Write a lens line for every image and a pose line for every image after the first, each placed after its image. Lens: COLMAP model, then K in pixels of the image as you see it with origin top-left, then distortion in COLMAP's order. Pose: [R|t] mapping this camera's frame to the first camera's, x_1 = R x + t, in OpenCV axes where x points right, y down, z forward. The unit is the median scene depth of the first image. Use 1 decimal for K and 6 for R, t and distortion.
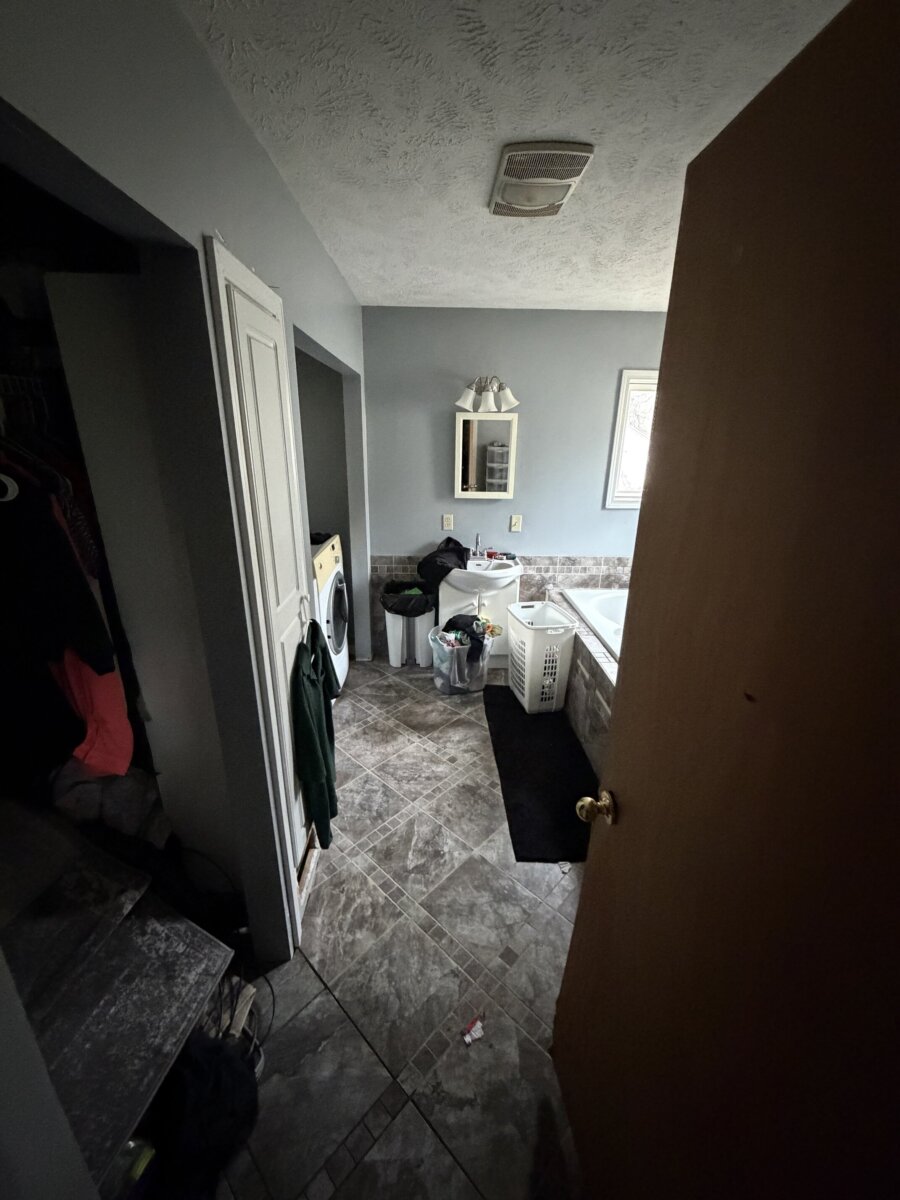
lens RADIAL K [[479.4, 0, 450.4], [0, 479.4, 602.5], [0, 0, 1]] dist [0.001179, -0.000035]
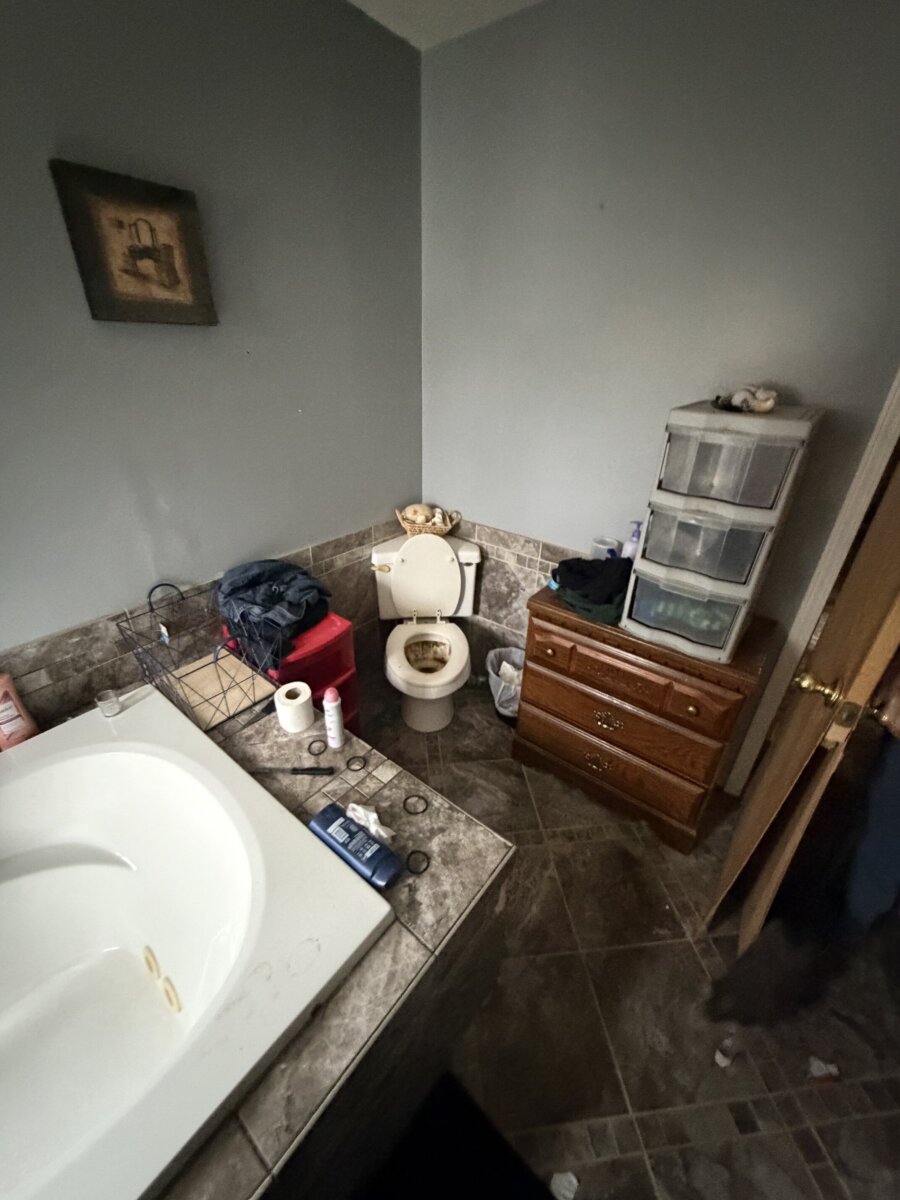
lens RADIAL K [[479.4, 0, 446.9], [0, 479.4, 598.2], [0, 0, 1]] dist [0.001179, -0.000035]
pose [[-0.758686, -0.334794, 0.558846, 0.152763], [0.187520, 0.709302, 0.679505, -0.159416], [-0.623885, 0.620326, -0.475357, 0.565231]]
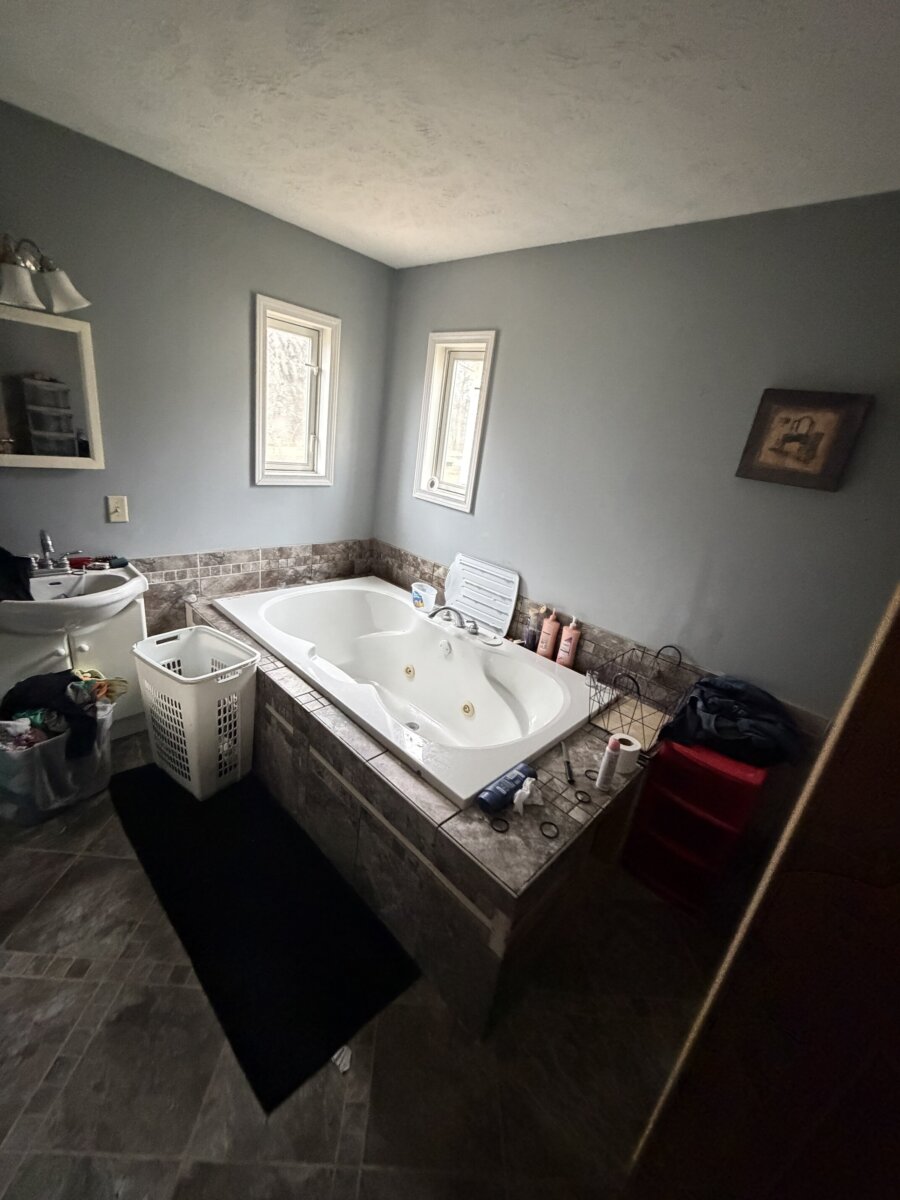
lens RADIAL K [[479.4, 0, 453.3], [0, 479.4, 599.0], [0, 0, 1]] dist [0.001179, -0.000035]
pose [[0.709752, -0.159184, 0.686231, -0.000816], [0.115410, 0.987248, 0.109644, -0.070975], [-0.694934, 0.001378, 0.719073, 0.259148]]
